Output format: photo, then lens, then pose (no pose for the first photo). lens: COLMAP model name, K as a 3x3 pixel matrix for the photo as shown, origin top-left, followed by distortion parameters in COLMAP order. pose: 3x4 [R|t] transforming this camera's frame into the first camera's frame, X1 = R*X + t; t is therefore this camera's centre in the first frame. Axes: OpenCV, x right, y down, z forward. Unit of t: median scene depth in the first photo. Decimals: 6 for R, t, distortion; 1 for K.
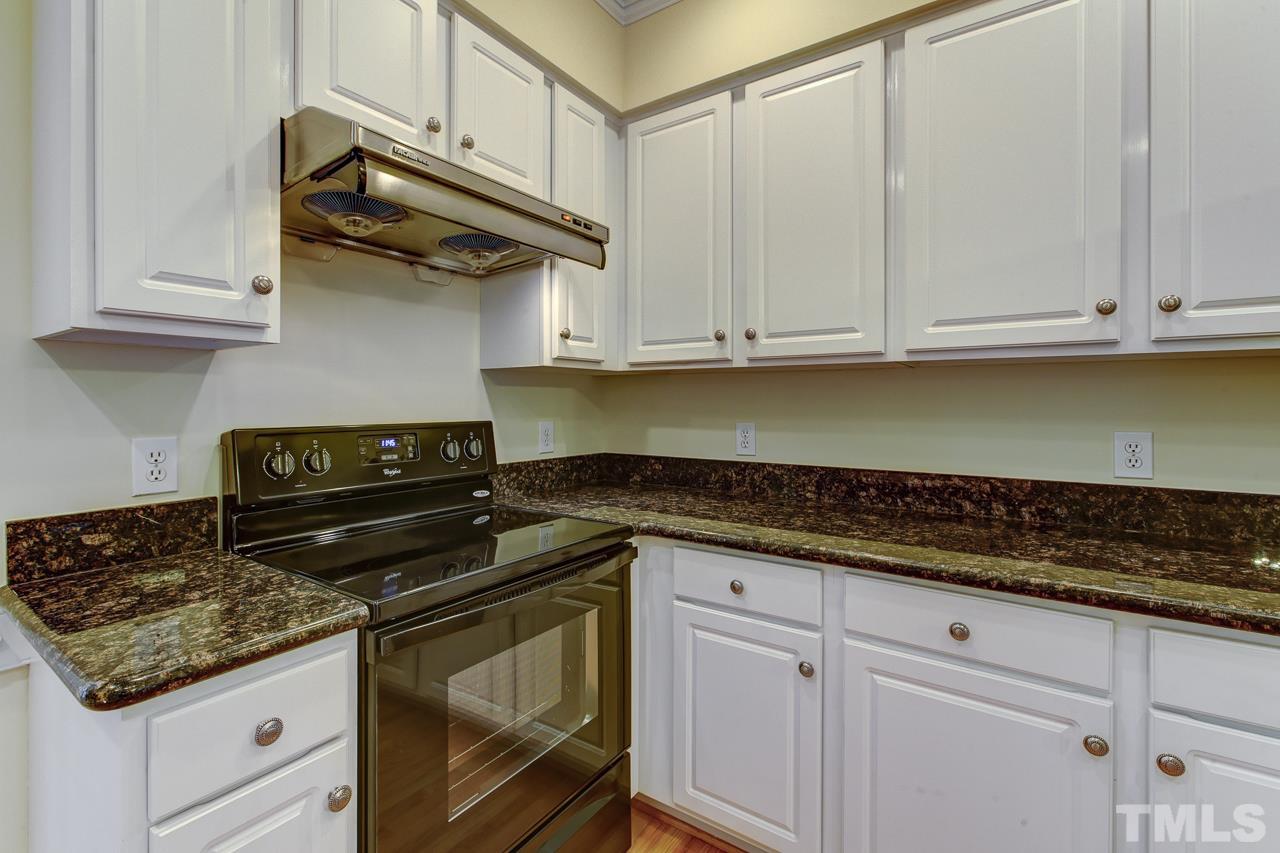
lens RADIAL K [[576.7, 0, 640.3], [0, 576.7, 404.1], [0, 0, 1]] dist [-0.003160, 0.000046]
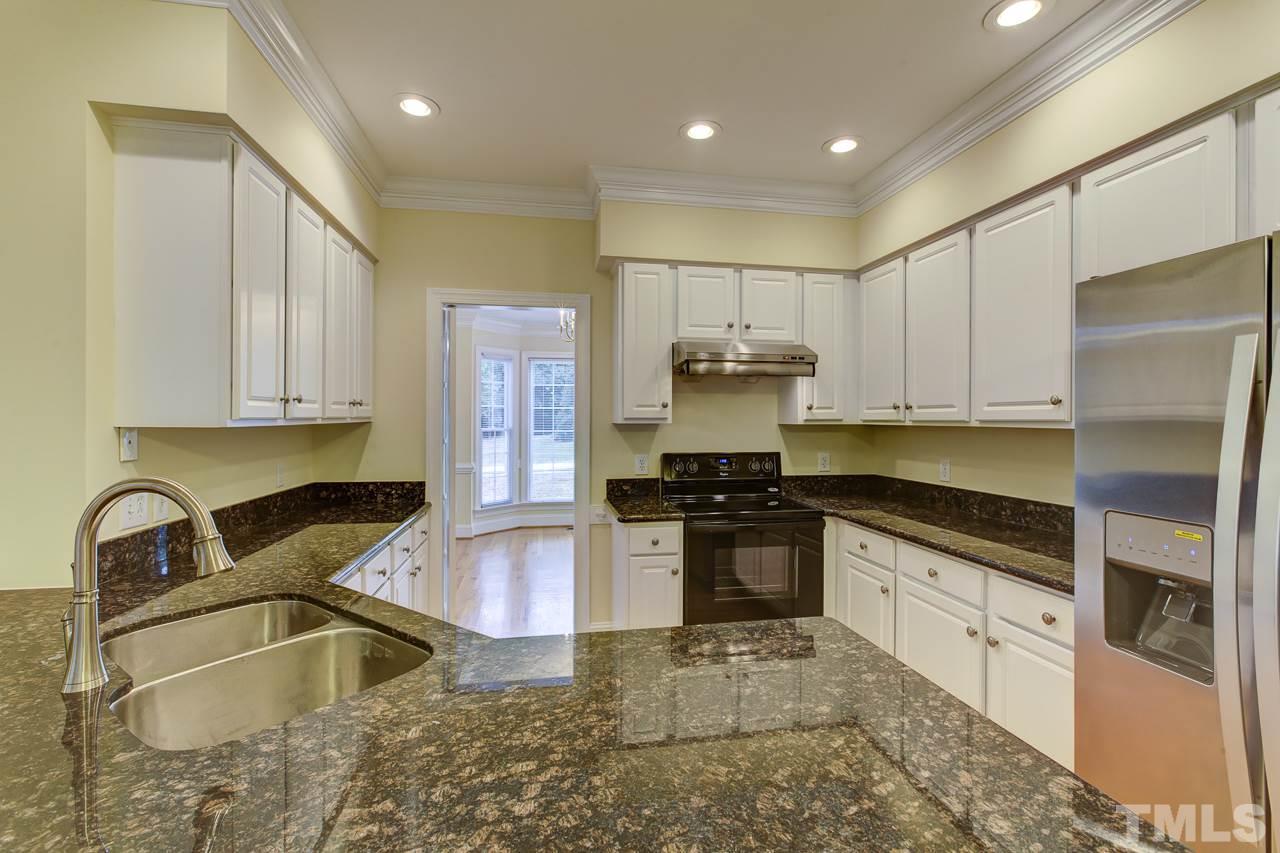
lens RADIAL K [[578.7, 0, 634.7], [0, 578.7, 419.8], [0, 0, 1]] dist [-0.001549, 0.000377]
pose [[0.698131, 0.000277, -0.715970, 0.904792], [-0.002576, 0.999994, -0.002125, -0.084072], [0.715966, 0.003328, 0.698127, -0.785212]]
